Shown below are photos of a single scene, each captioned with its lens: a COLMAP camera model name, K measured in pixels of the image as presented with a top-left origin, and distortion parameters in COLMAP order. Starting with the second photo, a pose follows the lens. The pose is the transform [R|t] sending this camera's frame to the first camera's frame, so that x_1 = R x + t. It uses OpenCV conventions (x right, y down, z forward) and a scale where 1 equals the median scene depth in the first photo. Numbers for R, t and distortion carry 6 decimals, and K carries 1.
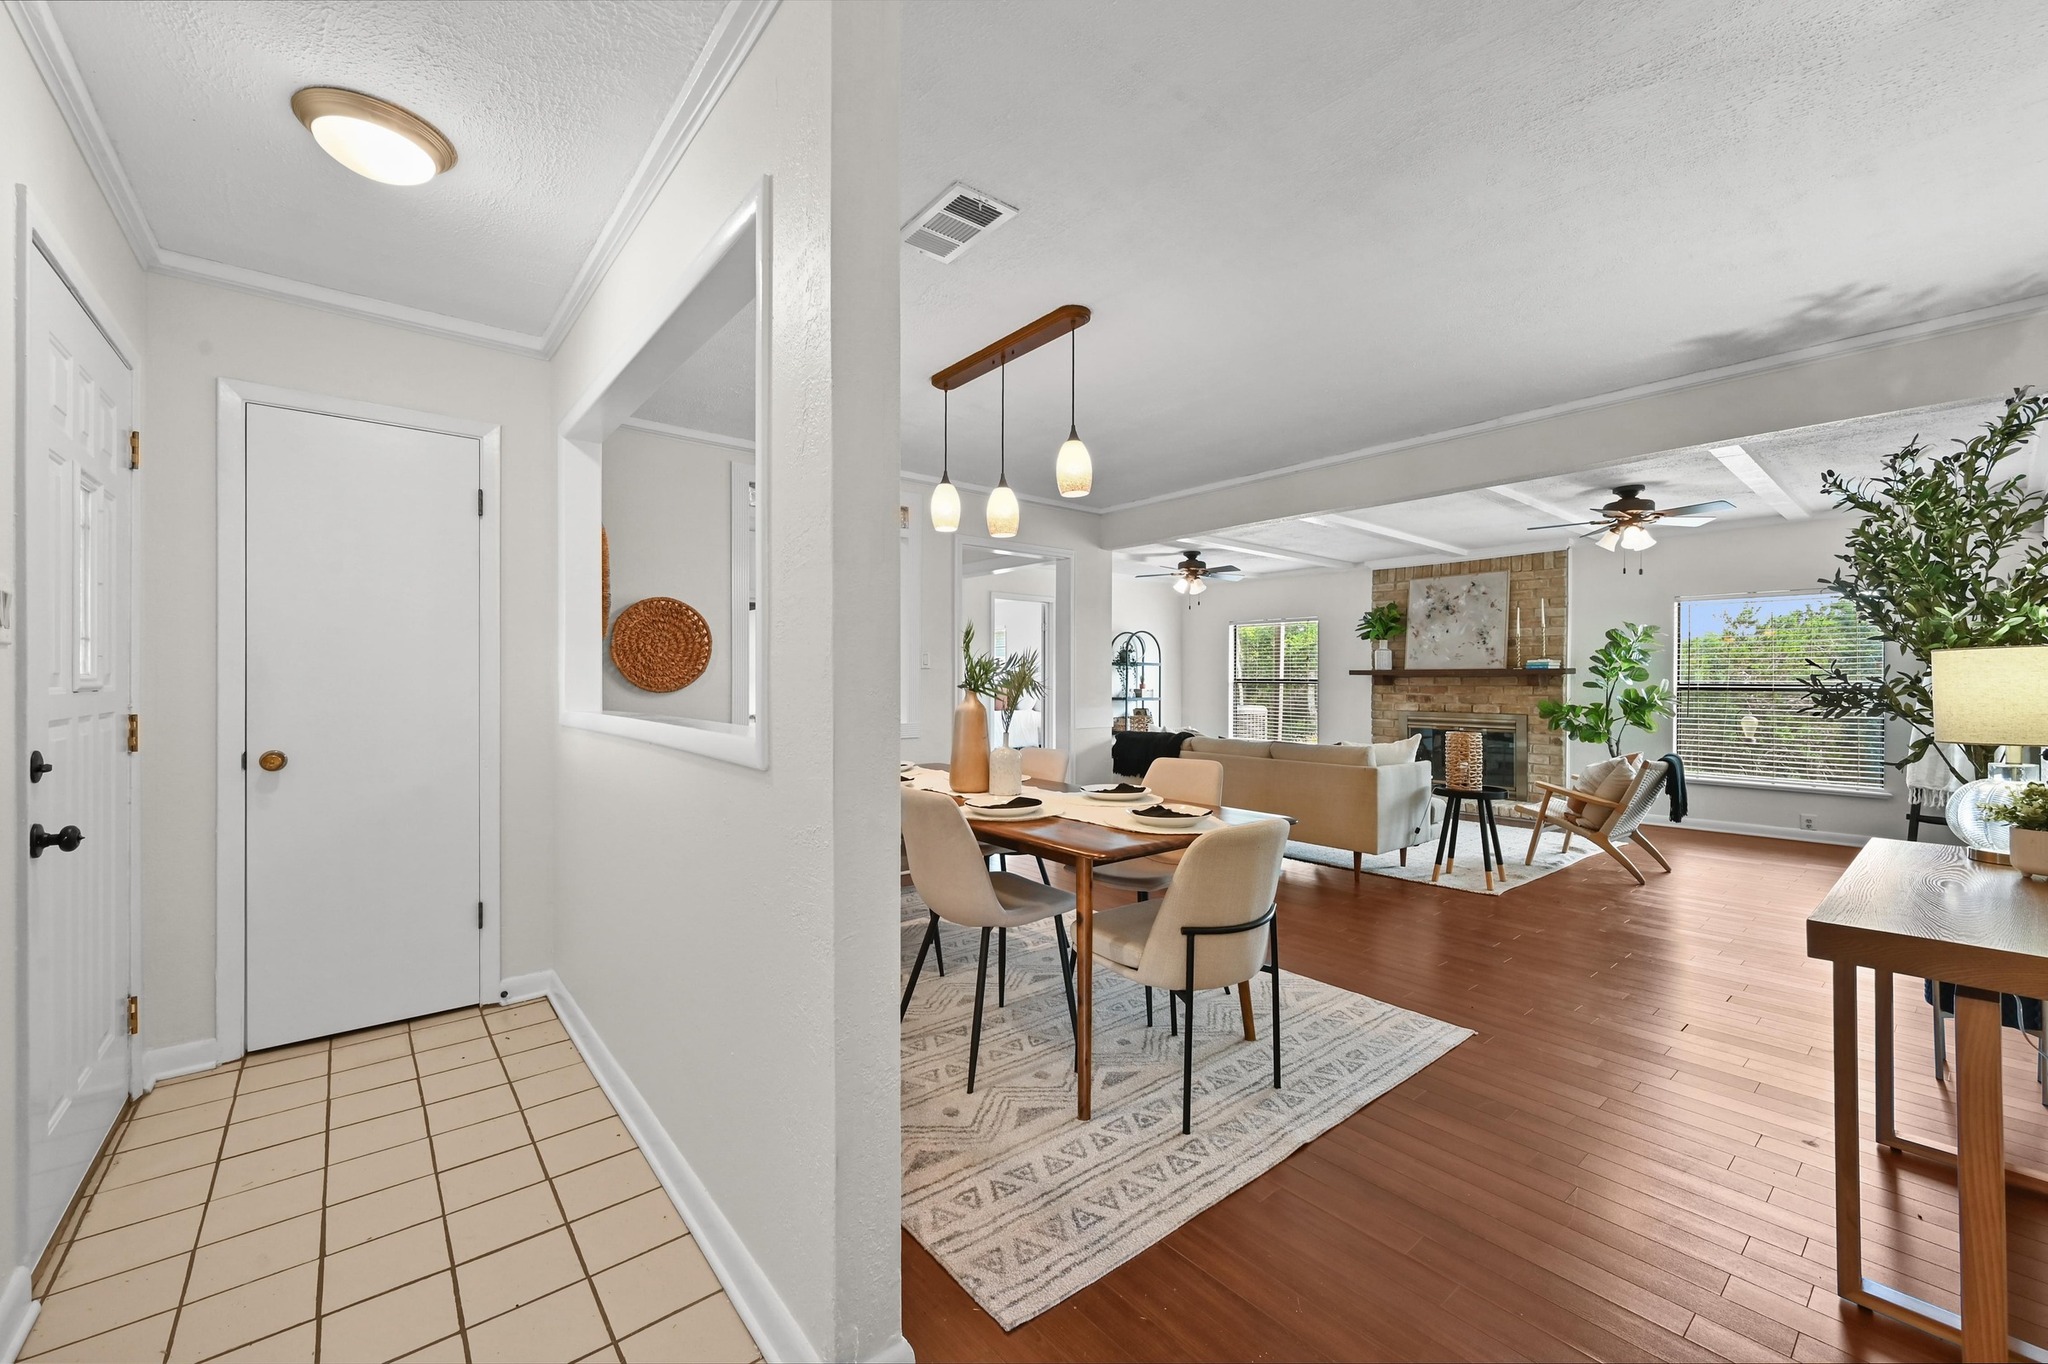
lens RADIAL K [[835.8, 0, 1014.0], [0, 835.8, 679.4], [0, 0, 1]] dist [0.003097, 0.000089]
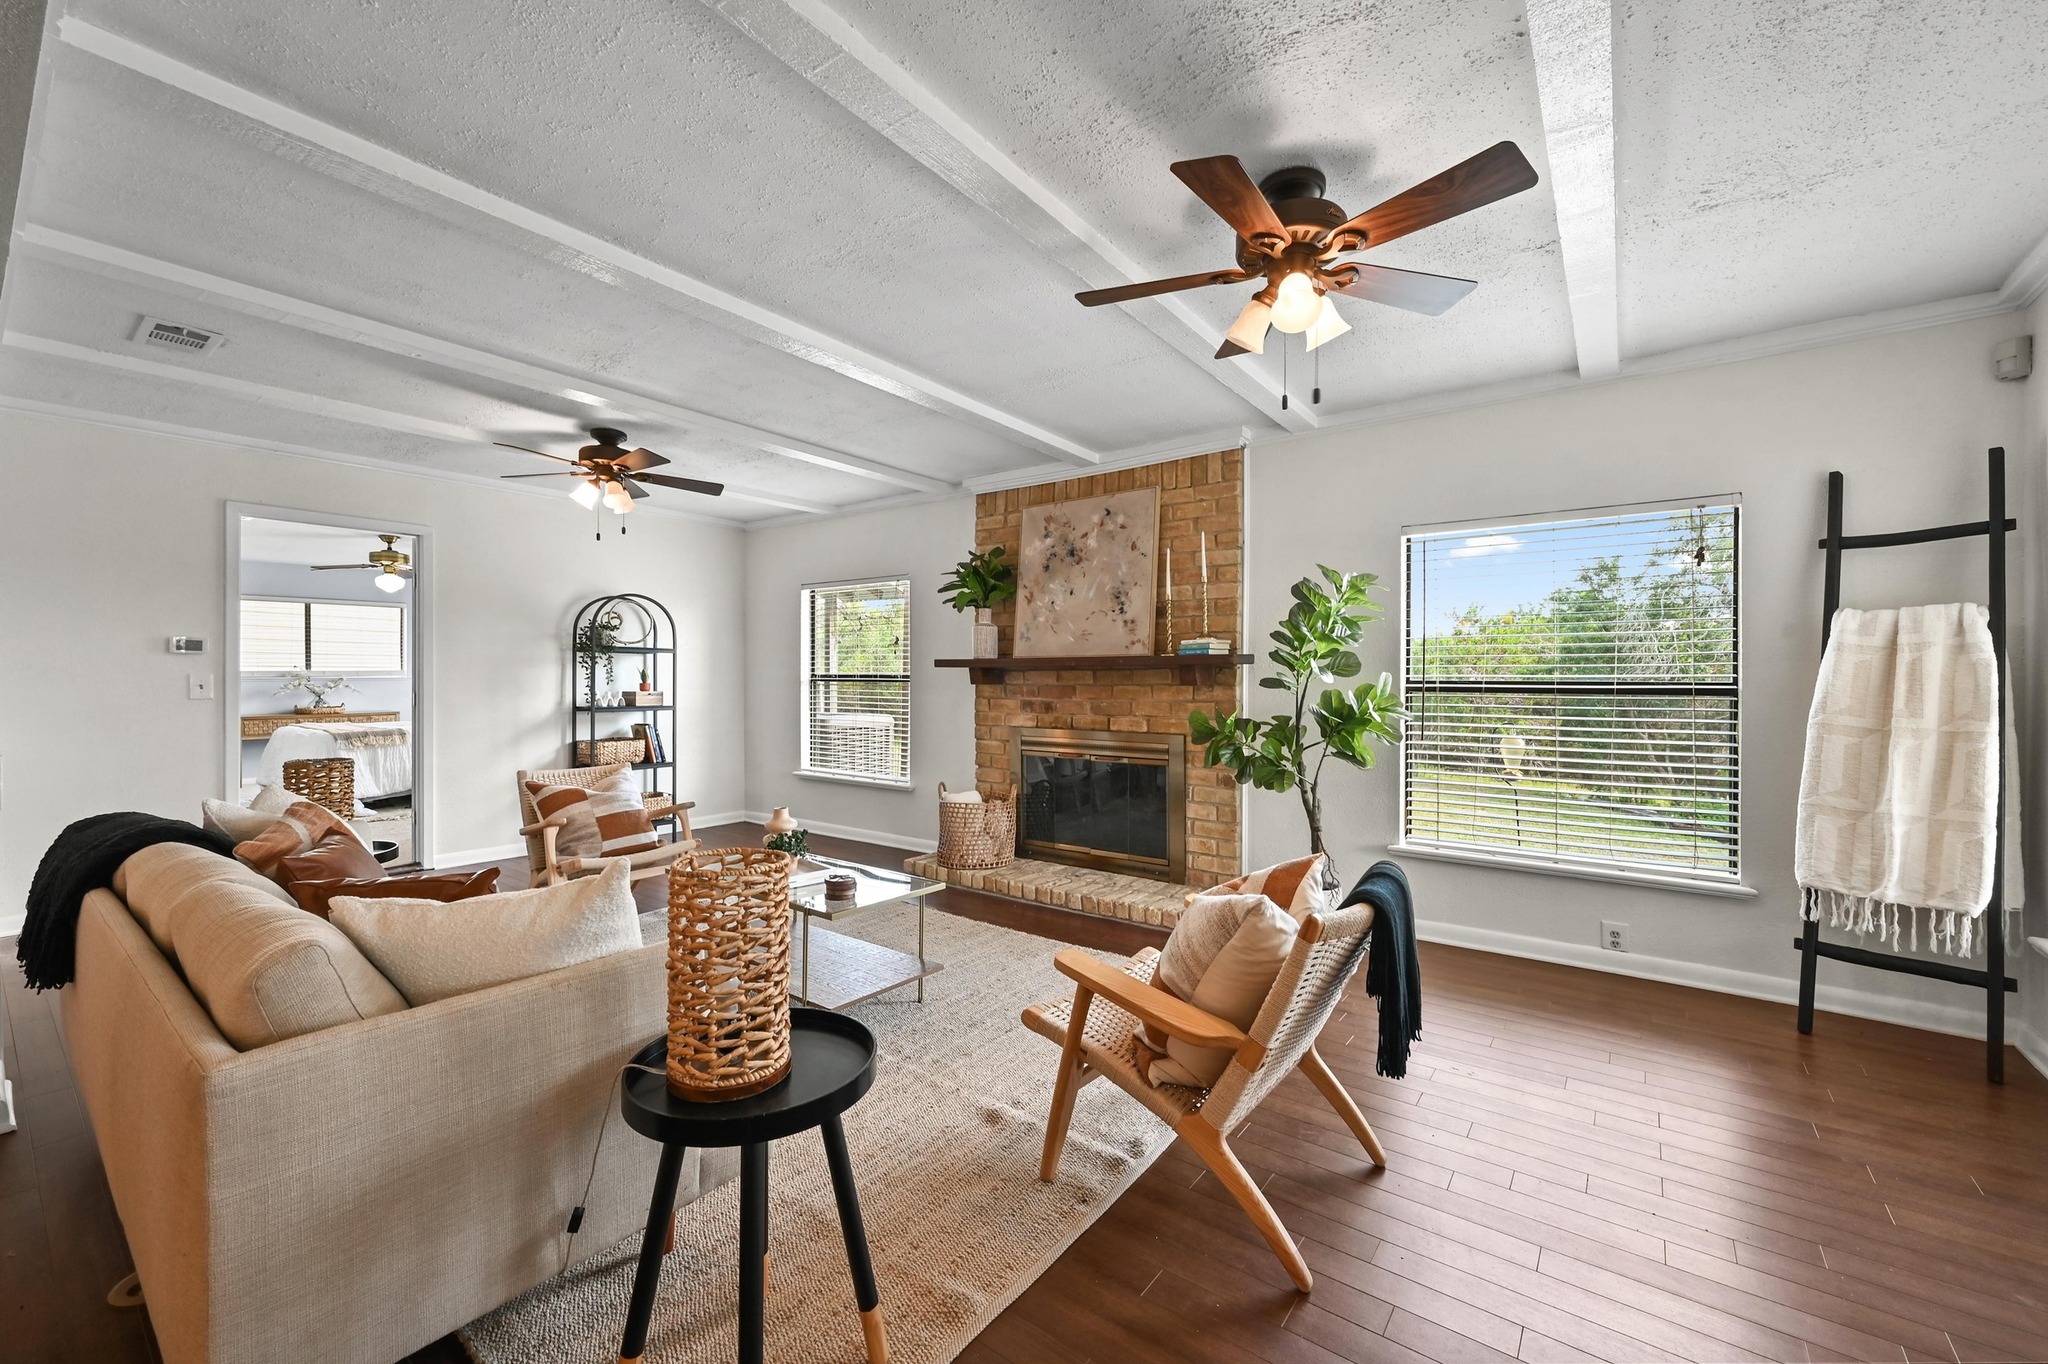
lens RADIAL K [[835.8, 0, 1033.3], [0, 835.8, 672.2], [0, 0, 1]] dist [0.003097, 0.000089]
pose [[0.971551, -0.001227, 0.236826, 0.376499], [0.002307, 0.999988, -0.004284, 0.001190], [-0.236818, 0.004708, 0.971543, 0.464951]]
